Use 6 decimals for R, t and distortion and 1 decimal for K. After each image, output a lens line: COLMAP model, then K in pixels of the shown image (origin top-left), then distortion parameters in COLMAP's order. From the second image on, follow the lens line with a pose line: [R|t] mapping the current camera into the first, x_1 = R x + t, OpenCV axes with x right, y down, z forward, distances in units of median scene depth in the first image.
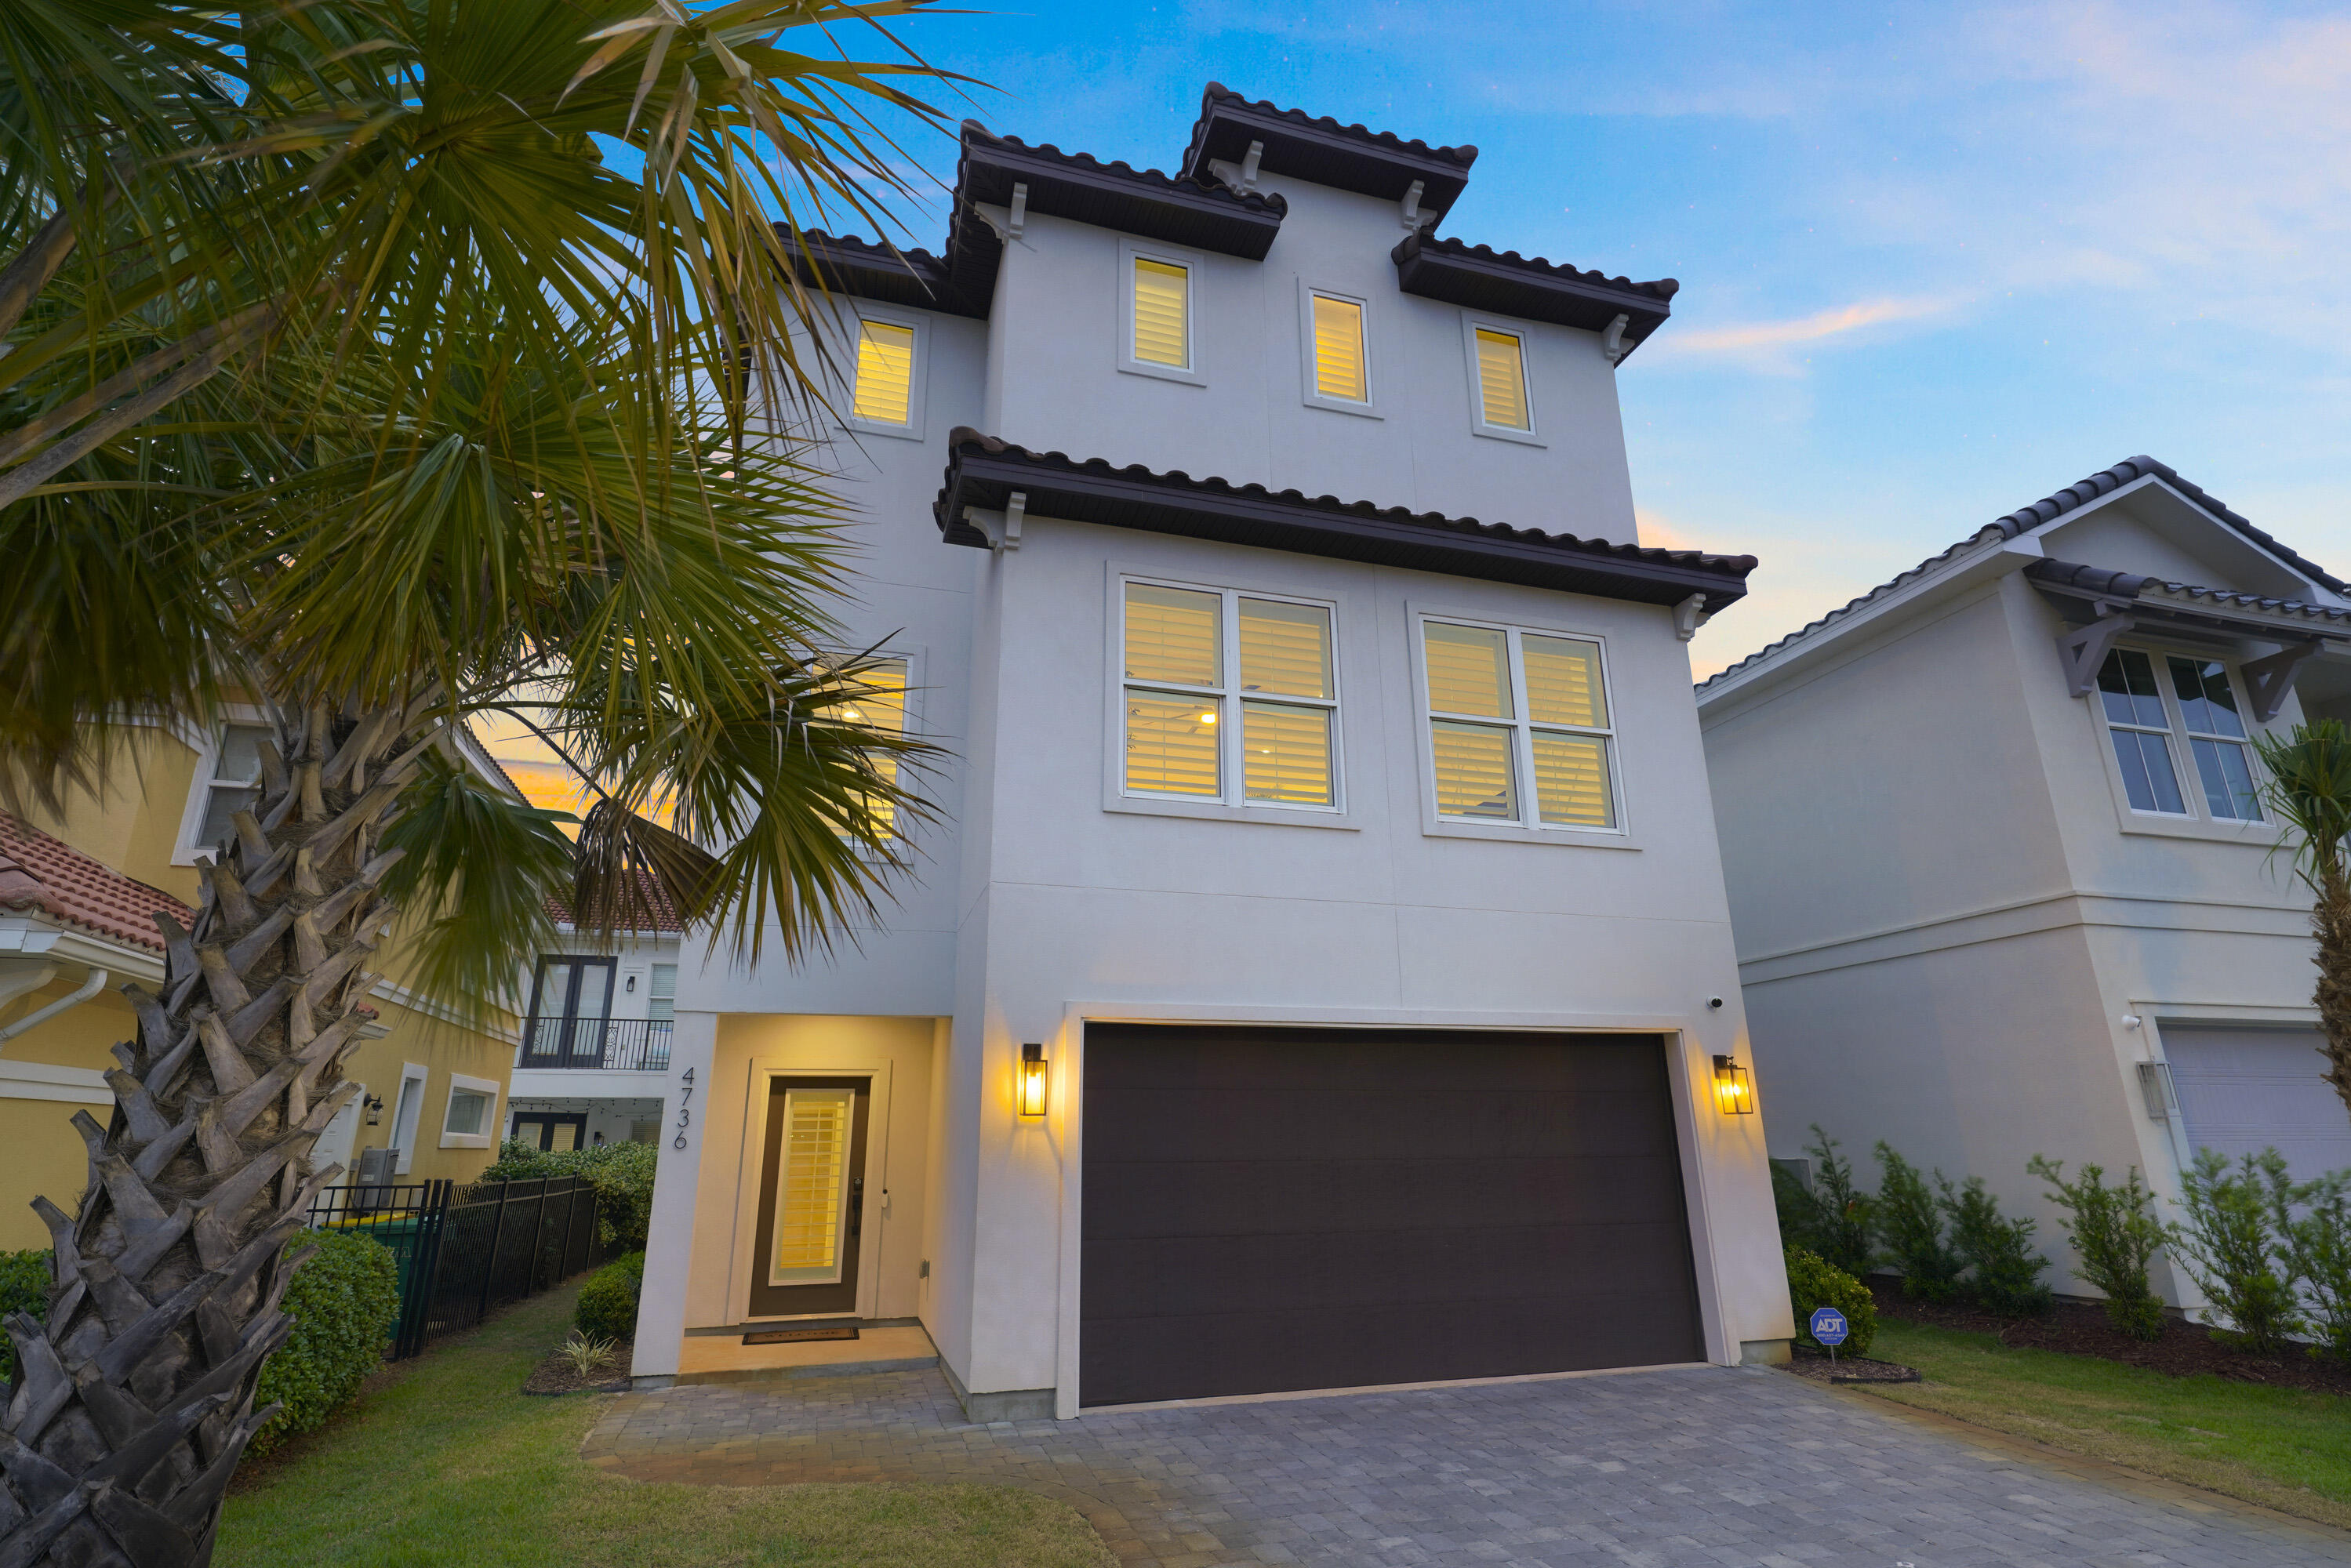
lens RADIAL K [[1164.2, 0, 1175.5], [0, 1164.2, 784.0], [0, 0, 1]] dist [0.002889, 0.000892]
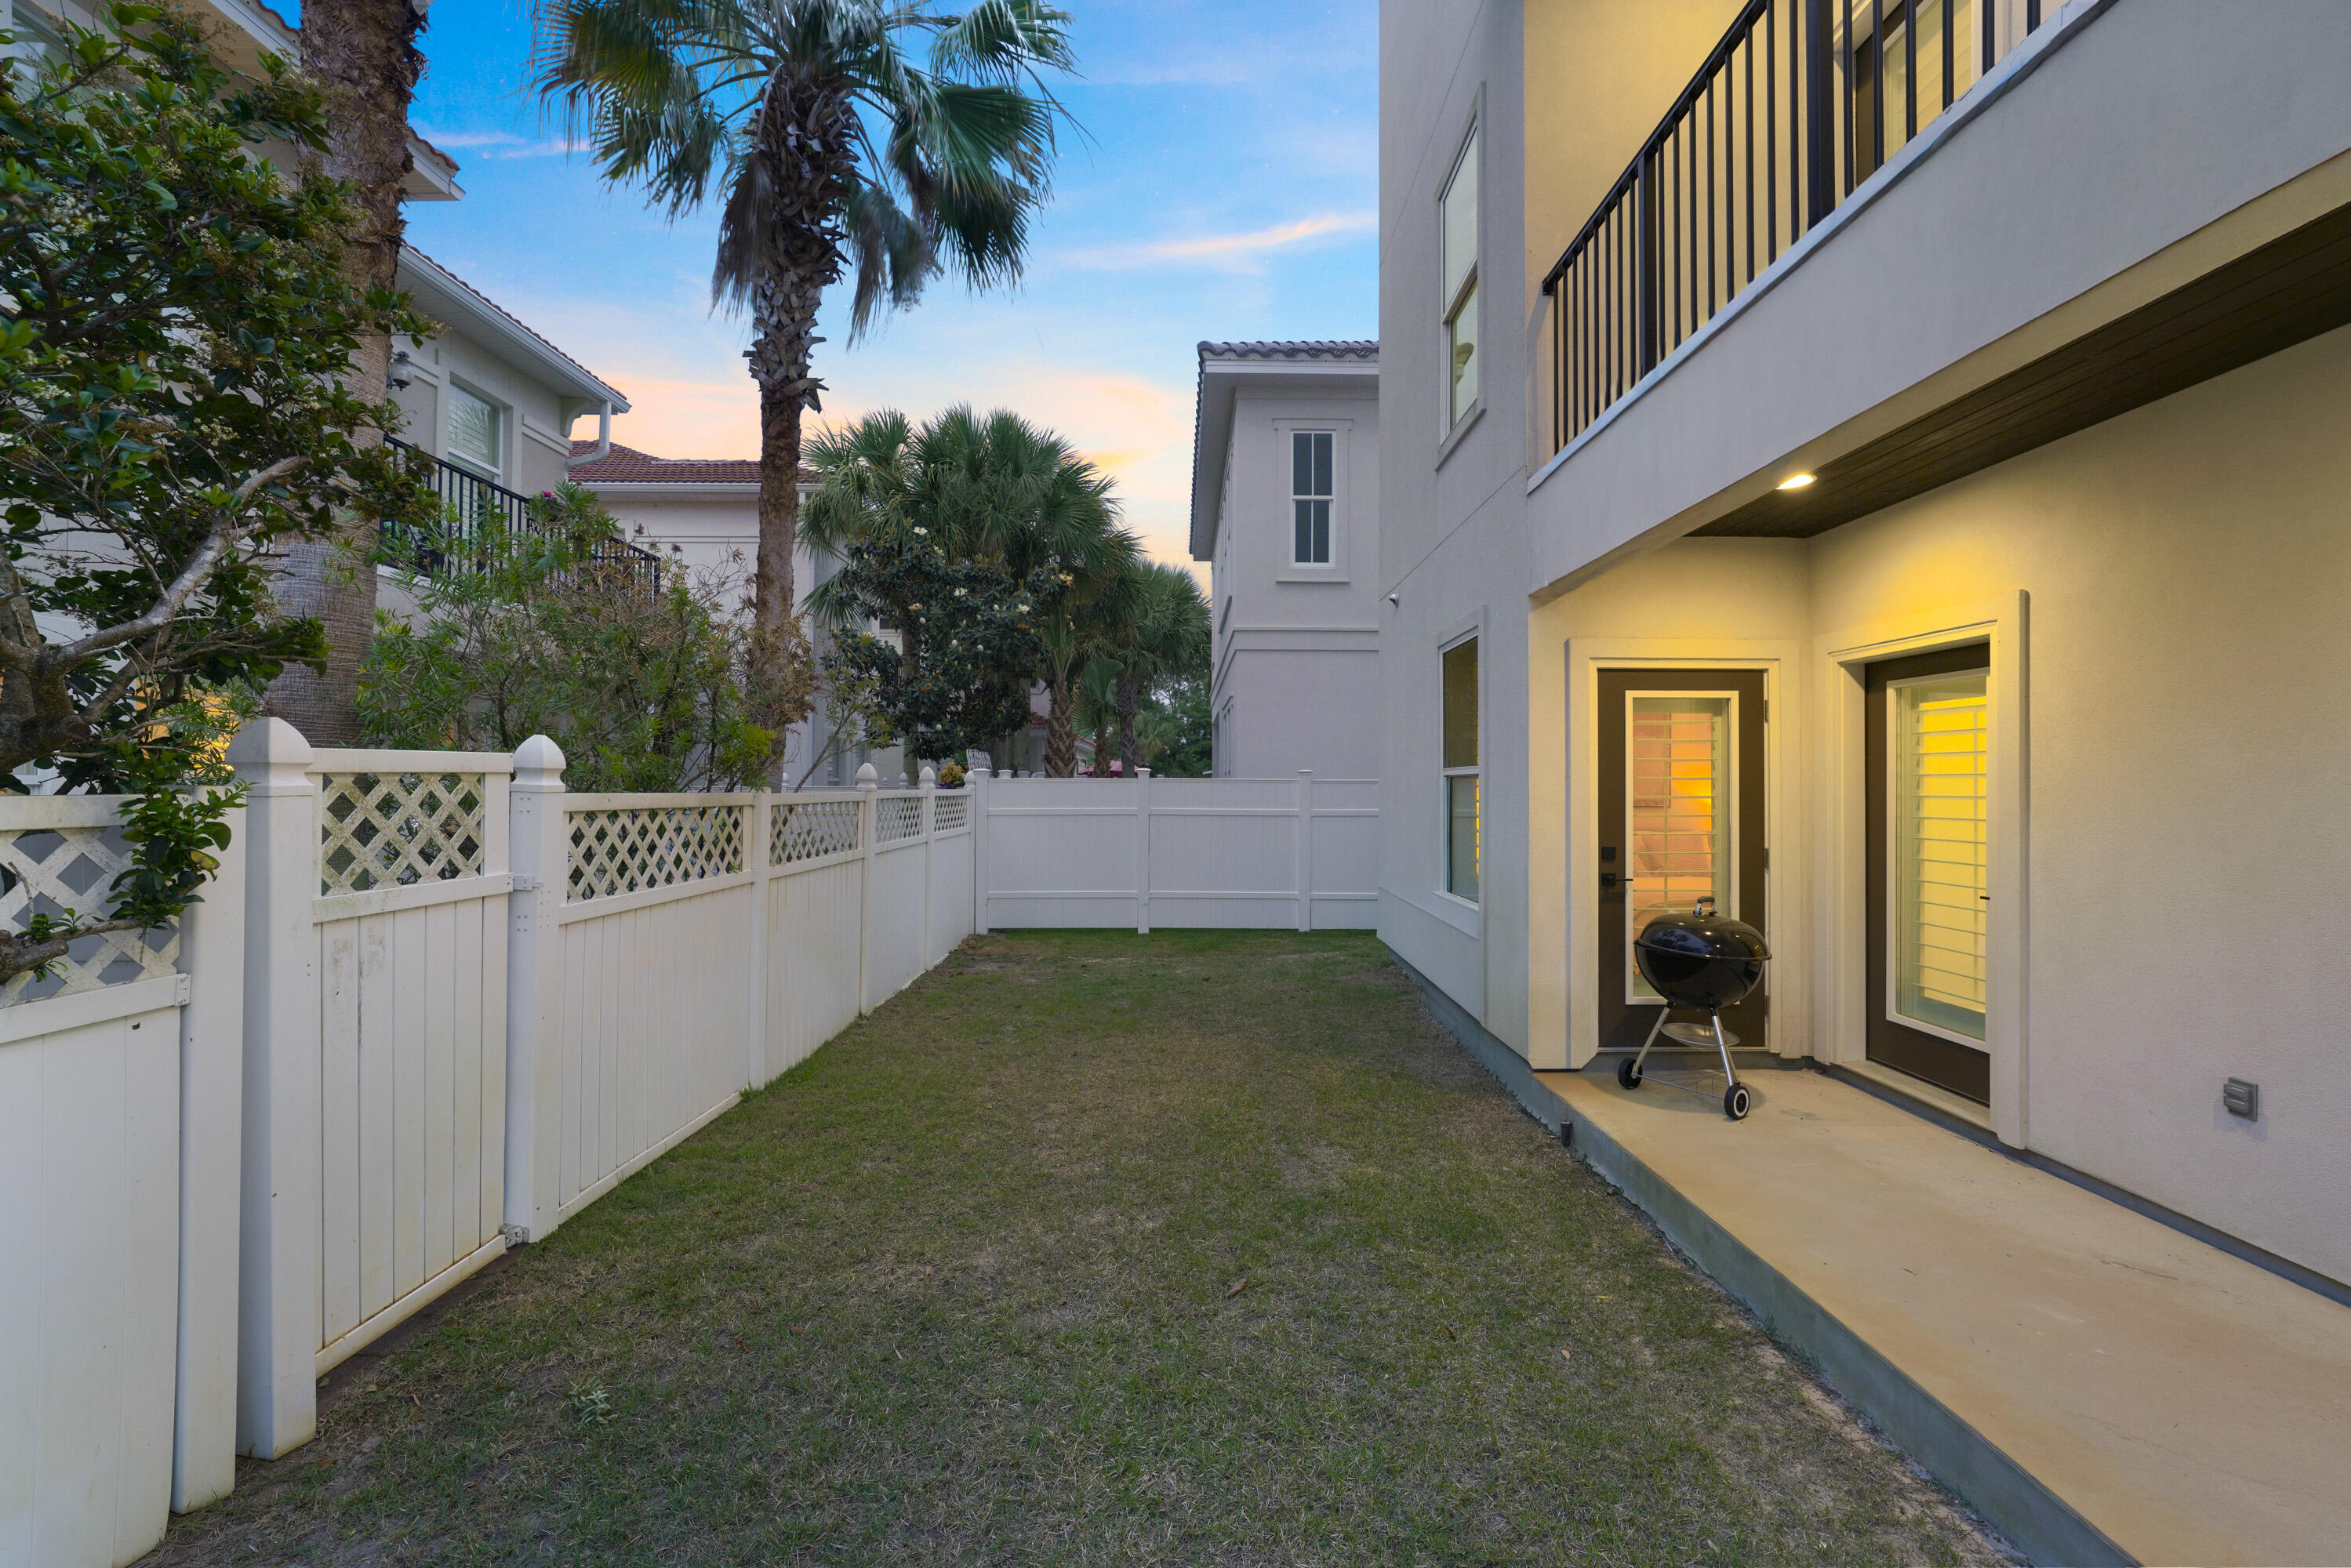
lens RADIAL K [[946.2, 0, 1177.8], [0, 946.2, 783.7], [0, 0, 1]] dist [-0.014742, 0.005888]
pose [[-0.286397, 0.005452, -0.958096, 0.183880], [0.285827, 0.954936, -0.080006, 0.265015], [0.914483, -0.296763, -0.275049, 0.859512]]
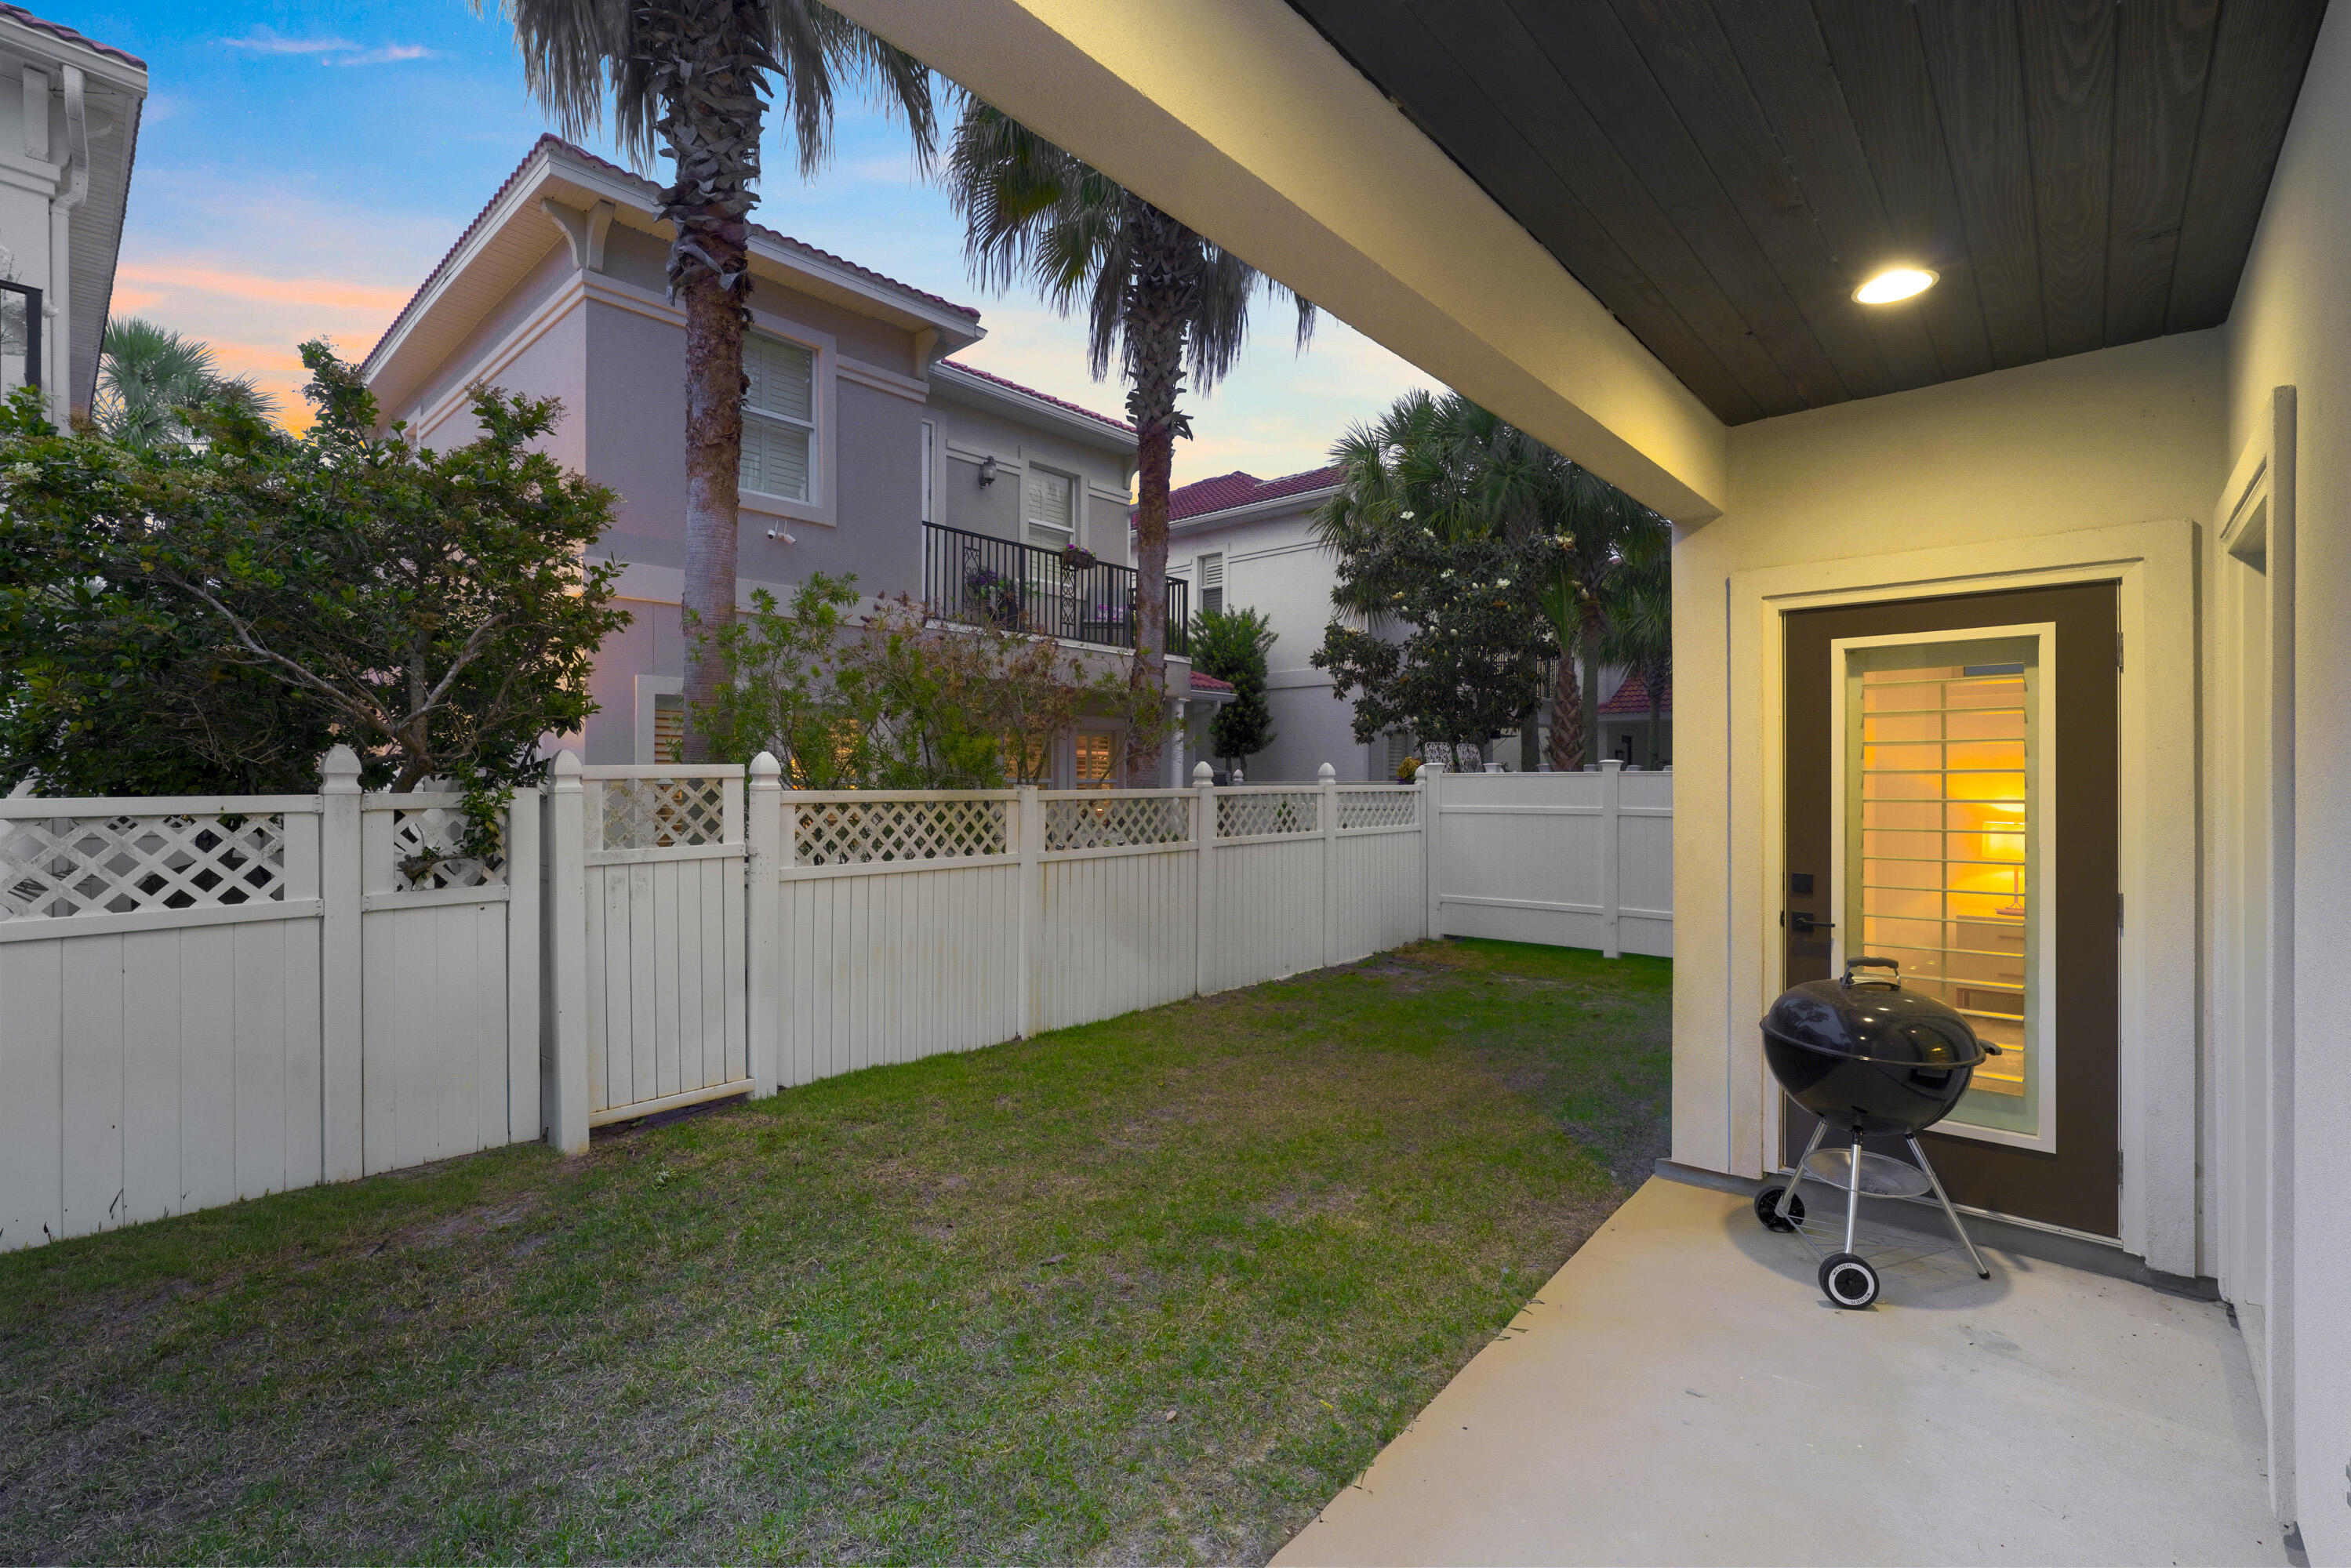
lens RADIAL K [[1030.4, 0, 1175.5], [0, 1030.4, 784.0], [0, 0, 1]] dist [-0.002919, 0.000986]
pose [[-0.853977, 0.013150, -0.520145, 0.020884], [0.164400, 0.955287, -0.245762, 0.345541], [0.493656, -0.295387, -0.817955, 1.121945]]
